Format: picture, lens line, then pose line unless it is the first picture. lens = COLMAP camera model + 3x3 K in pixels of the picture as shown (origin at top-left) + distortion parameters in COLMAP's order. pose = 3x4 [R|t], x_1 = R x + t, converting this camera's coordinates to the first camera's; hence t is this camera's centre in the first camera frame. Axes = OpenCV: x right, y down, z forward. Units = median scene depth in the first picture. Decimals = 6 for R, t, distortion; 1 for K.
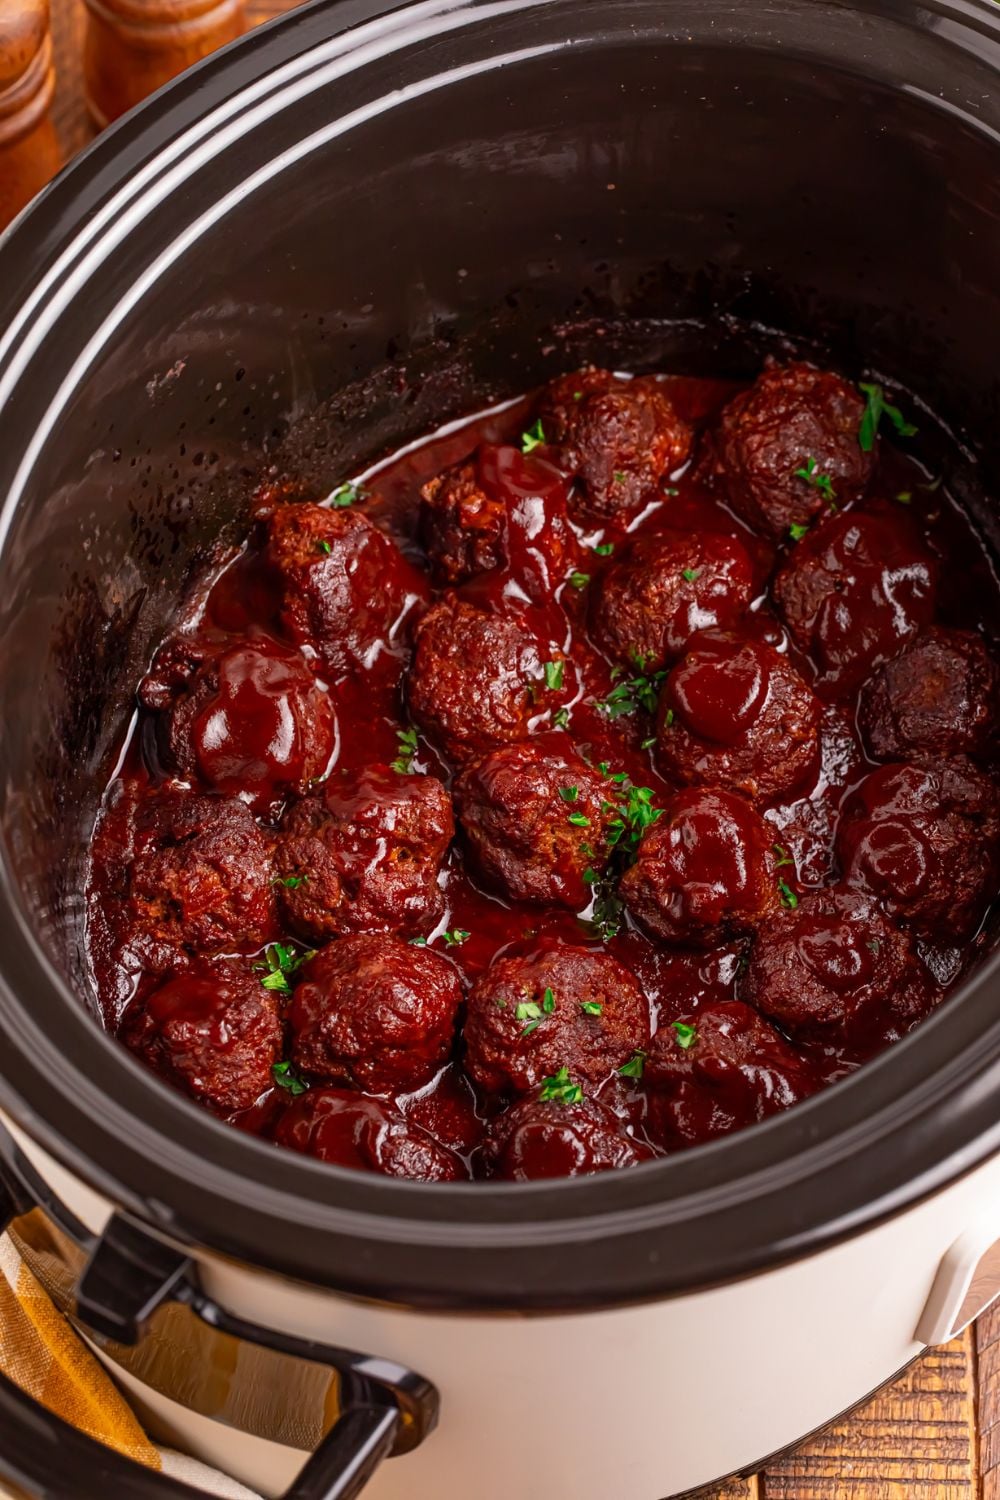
lens RADIAL K [[4629.5, 0, 503.9], [0, 4629.5, 747.8], [0, 0, 1]] dist [-0.074861, 0.000000]
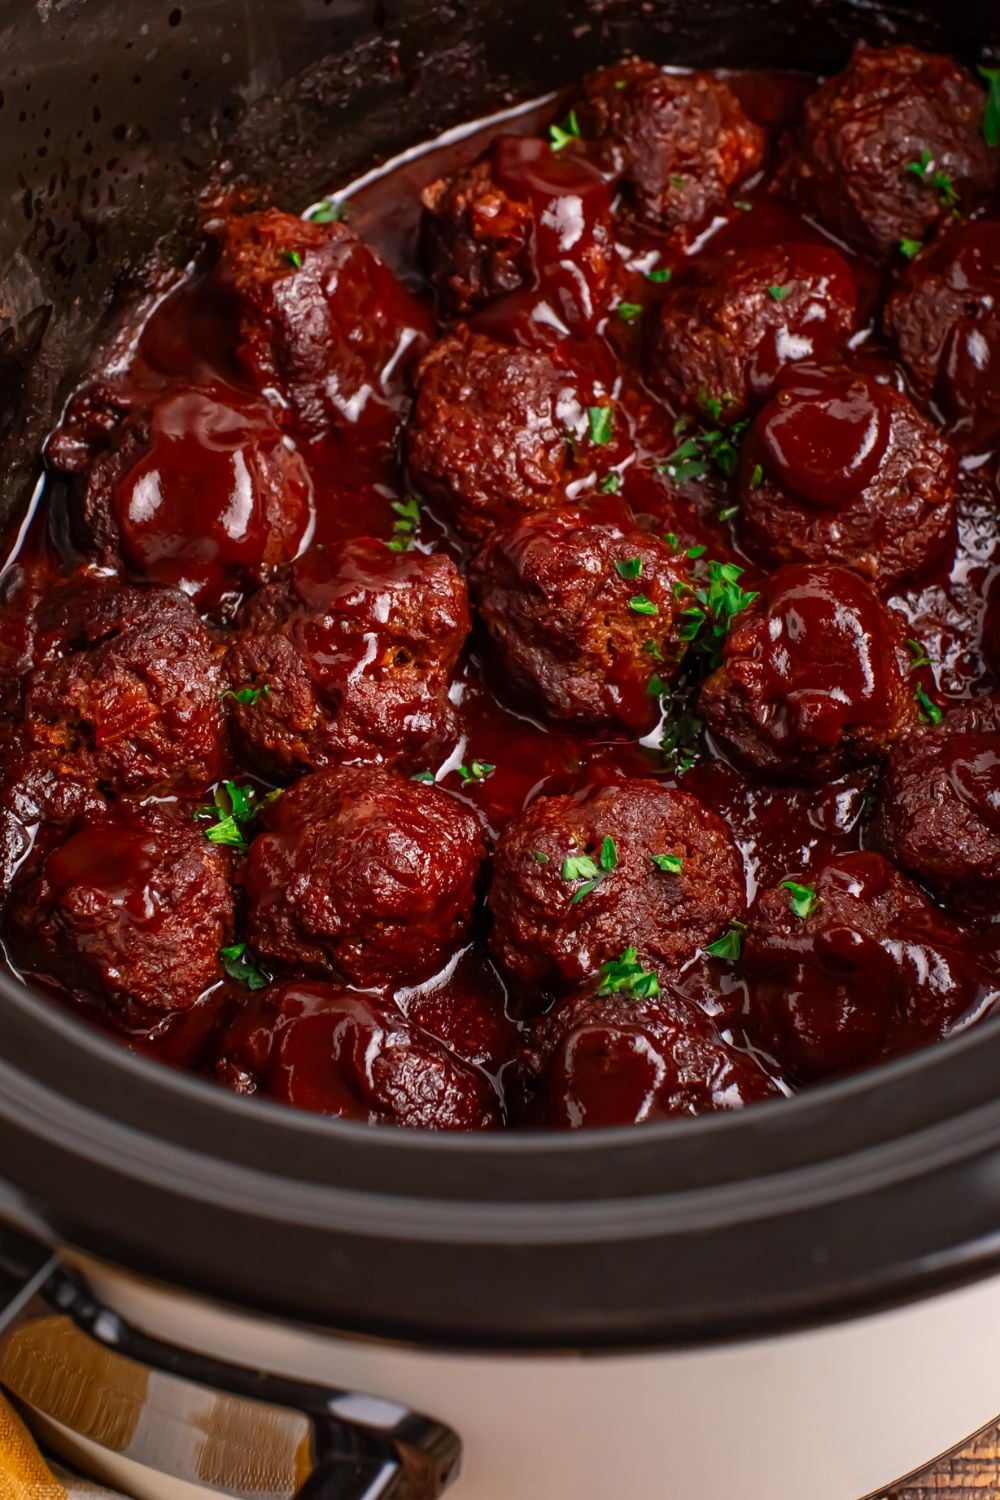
lens RADIAL K [[3078.9, 0, 417.2], [0, 3078.9, 628.8], [0, 0, 1]] dist [-0.246960, 0.000000]
pose [[0.999613, -0.013779, -0.024167, -0.007442], [0.012773, 0.999065, -0.041294, 0.038089], [0.024713, 0.040969, 0.998855, 0.511454]]
